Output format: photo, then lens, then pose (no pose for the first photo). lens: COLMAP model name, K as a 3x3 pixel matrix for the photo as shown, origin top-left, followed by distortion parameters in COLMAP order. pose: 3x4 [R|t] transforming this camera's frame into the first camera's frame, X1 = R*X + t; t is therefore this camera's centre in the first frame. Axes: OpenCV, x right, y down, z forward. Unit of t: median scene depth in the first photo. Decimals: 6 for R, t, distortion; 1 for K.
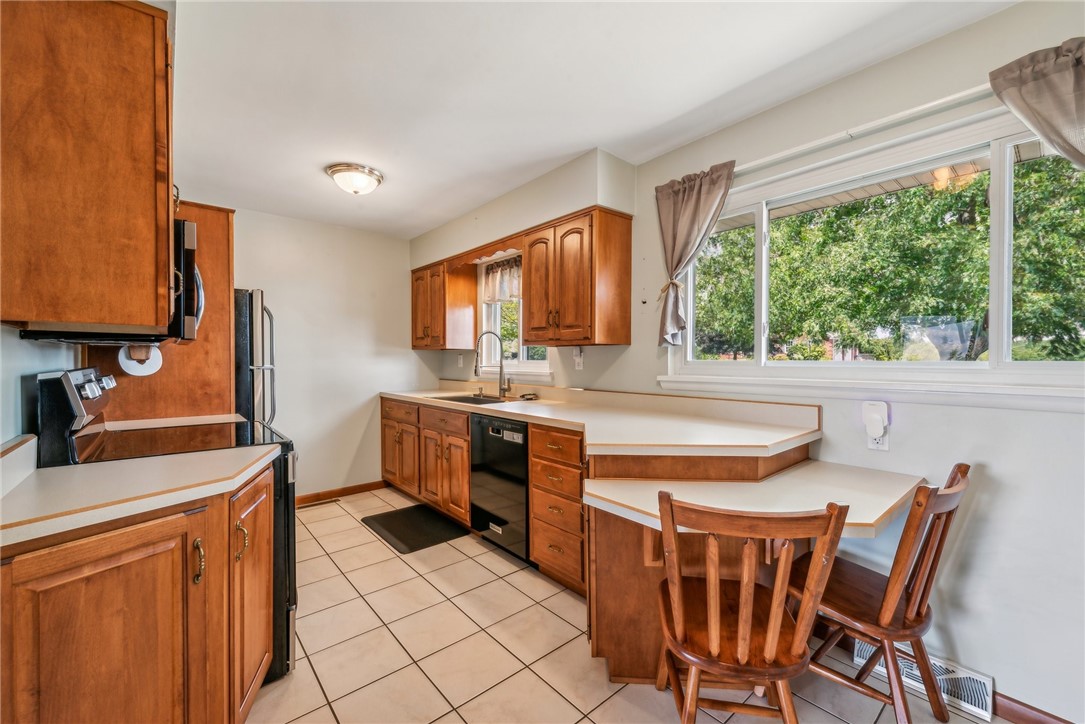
lens RADIAL K [[441.3, 0, 534.8], [0, 441.3, 365.7], [0, 0, 1]] dist [0.012811, -0.004383]
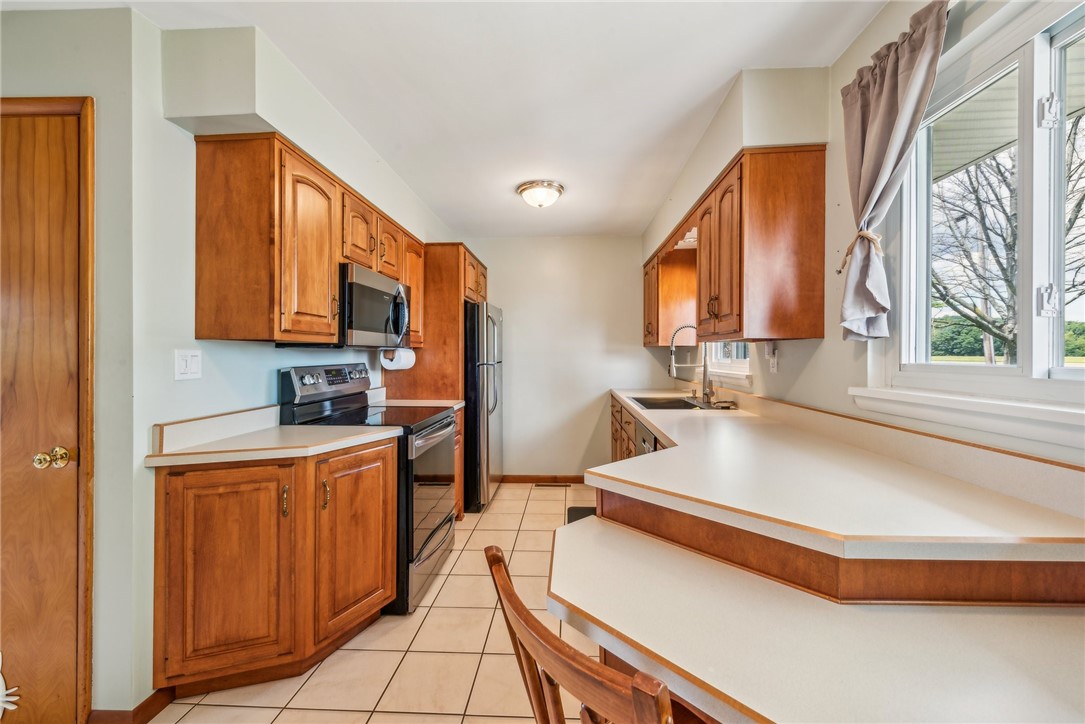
lens RADIAL K [[441.3, 0, 538.5], [0, 441.3, 354.1], [0, 0, 1]] dist [0.012811, -0.004383]
pose [[0.727522, -0.001720, -0.686082, 0.440147], [-0.007925, 0.999909, -0.010910, -0.015390], [0.686038, 0.013375, 0.727442, 0.269864]]
